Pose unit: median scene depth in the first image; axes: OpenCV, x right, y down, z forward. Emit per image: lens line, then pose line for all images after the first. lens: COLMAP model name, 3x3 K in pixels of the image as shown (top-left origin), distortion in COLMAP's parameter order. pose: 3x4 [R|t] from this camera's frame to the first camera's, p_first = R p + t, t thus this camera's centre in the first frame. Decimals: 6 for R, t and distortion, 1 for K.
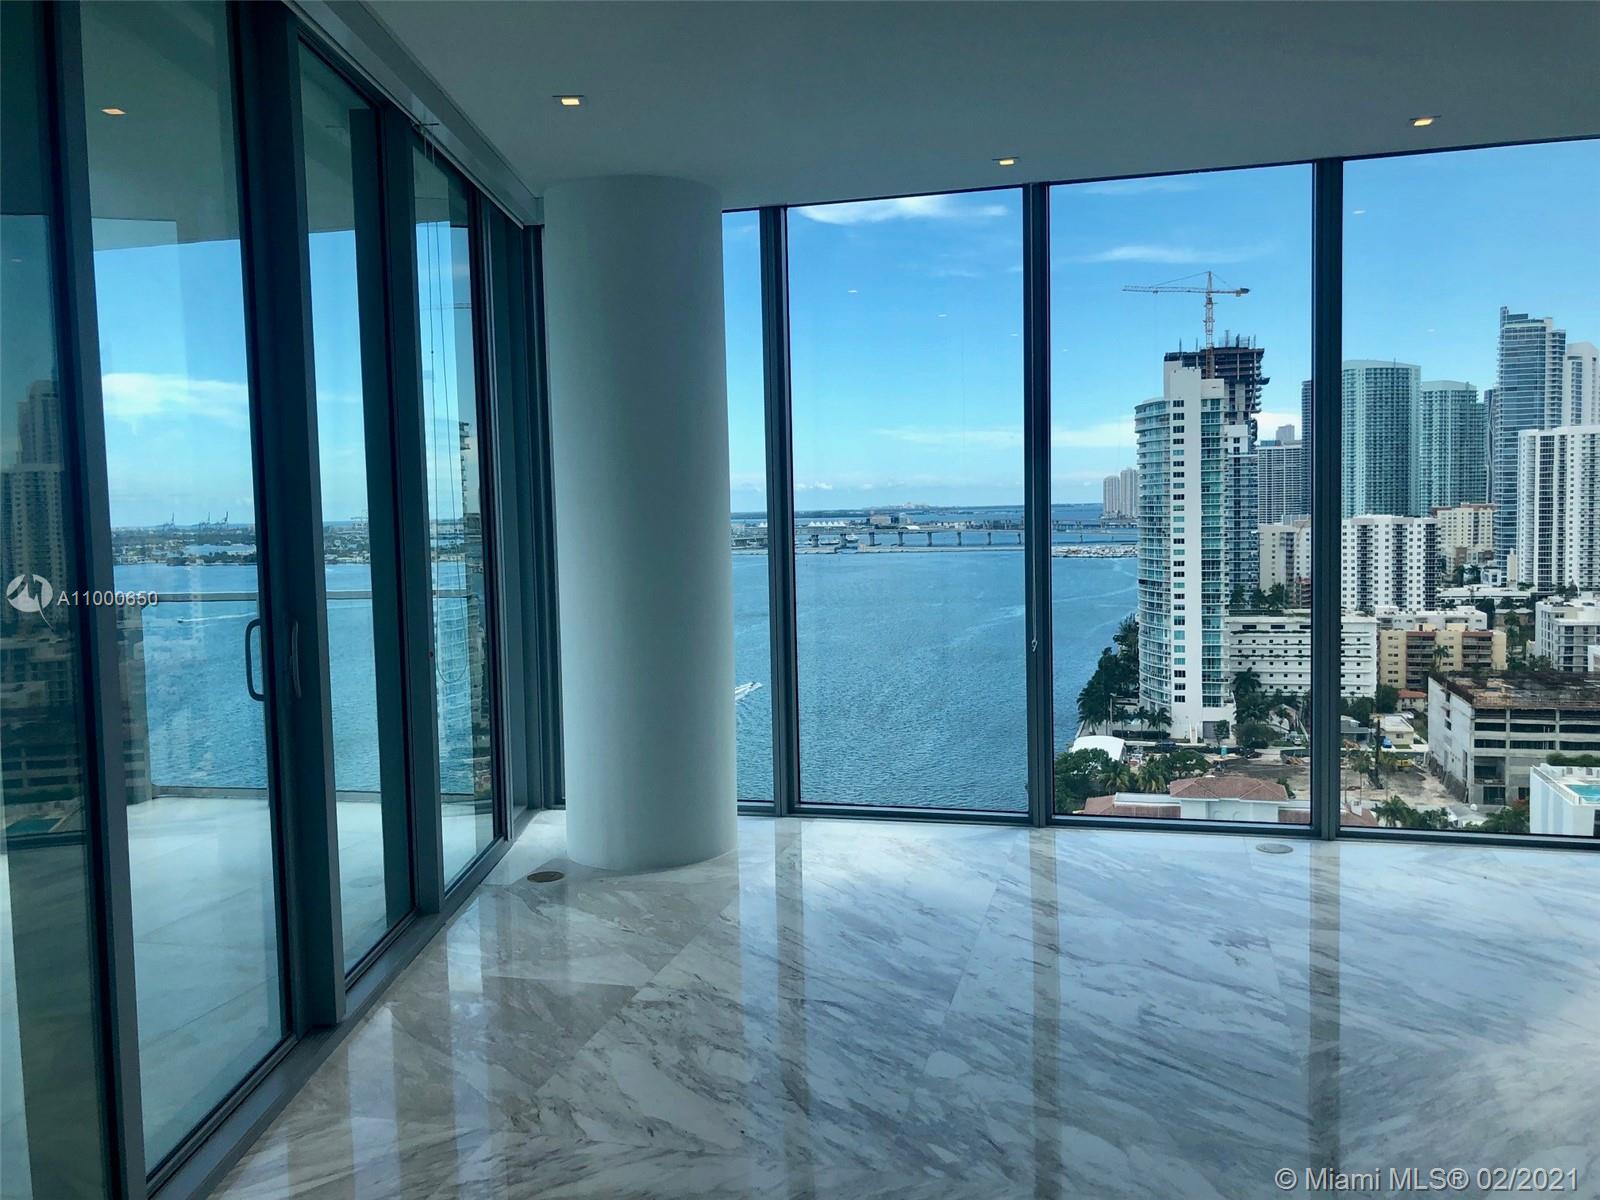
lens RADIAL K [[1334.3, 0, 800.0], [0, 1334.3, 600.0], [0, 0, 1]] dist [0.029811, -0.003717]
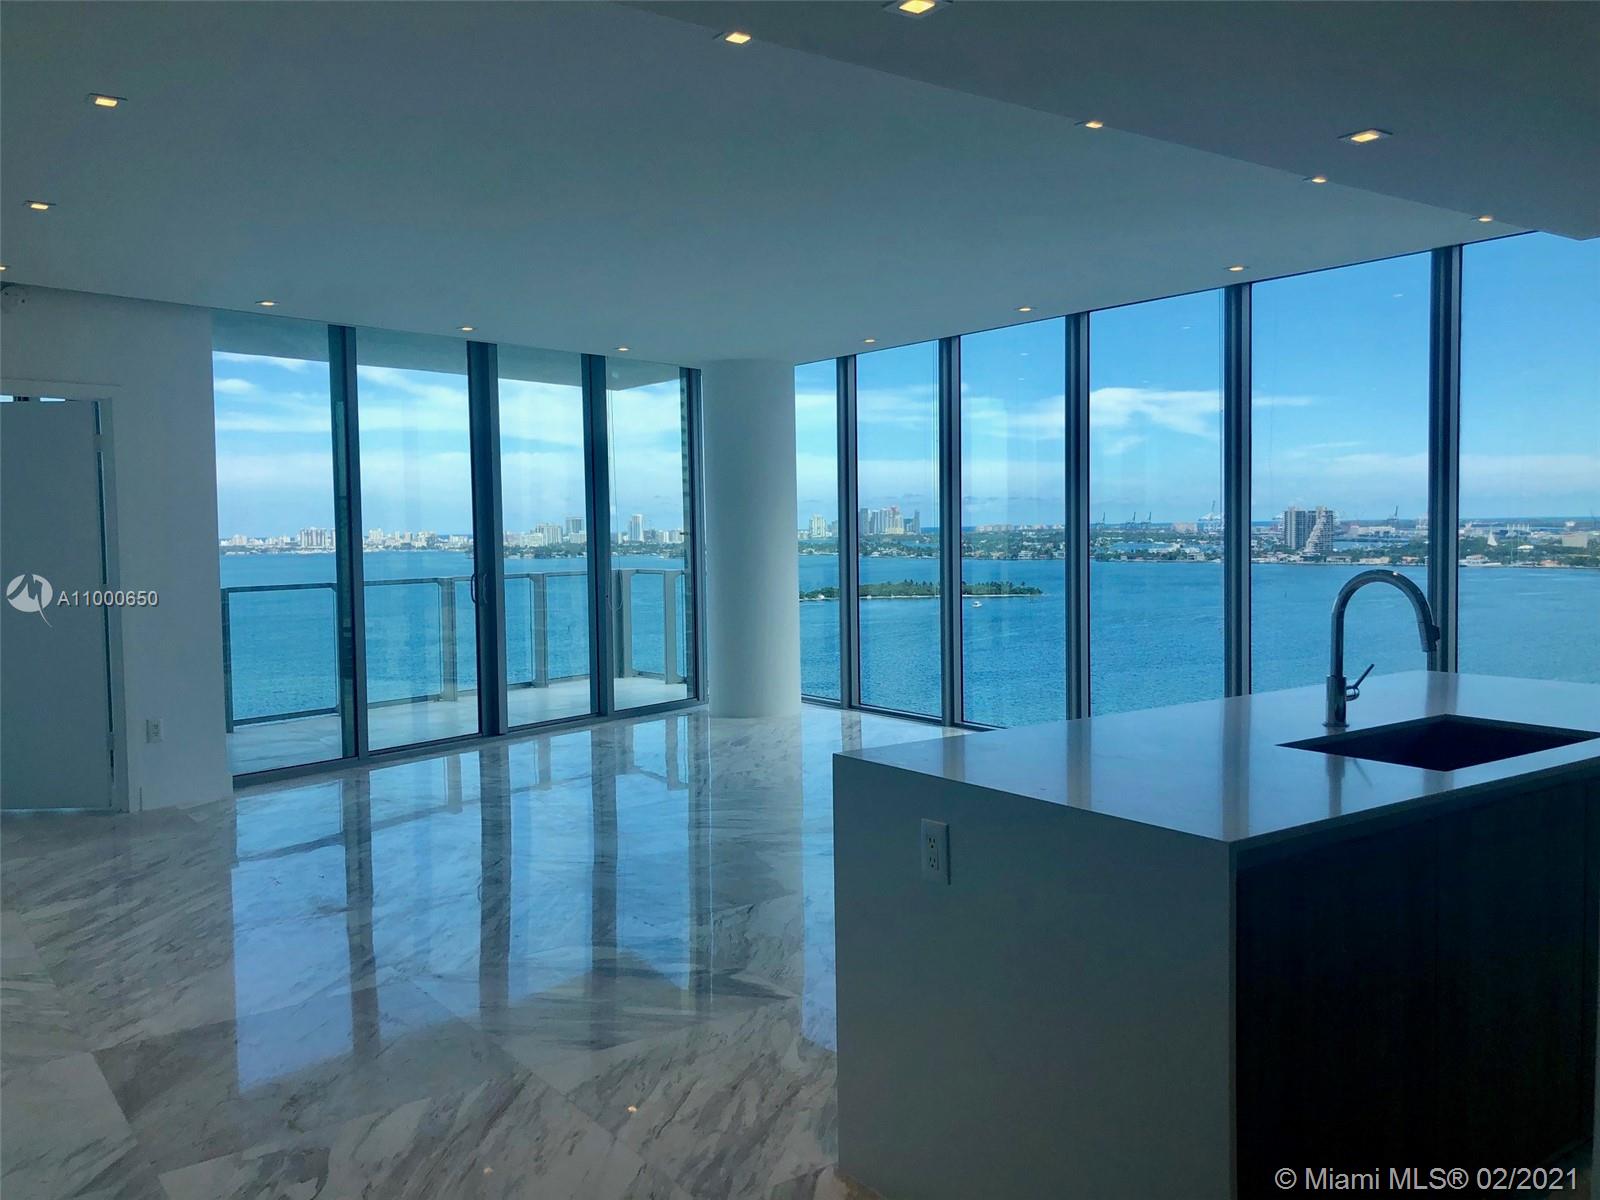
lens RADIAL K [[1334.3, 0, 800.0], [0, 1334.3, 600.0], [0, 0, 1]] dist [0.029811, -0.003717]
pose [[0.760958, 0.048236, -0.647006, 0.952250], [-0.047892, 0.998688, 0.018127, -0.008100], [0.647032, 0.017193, 0.762269, -0.333012]]
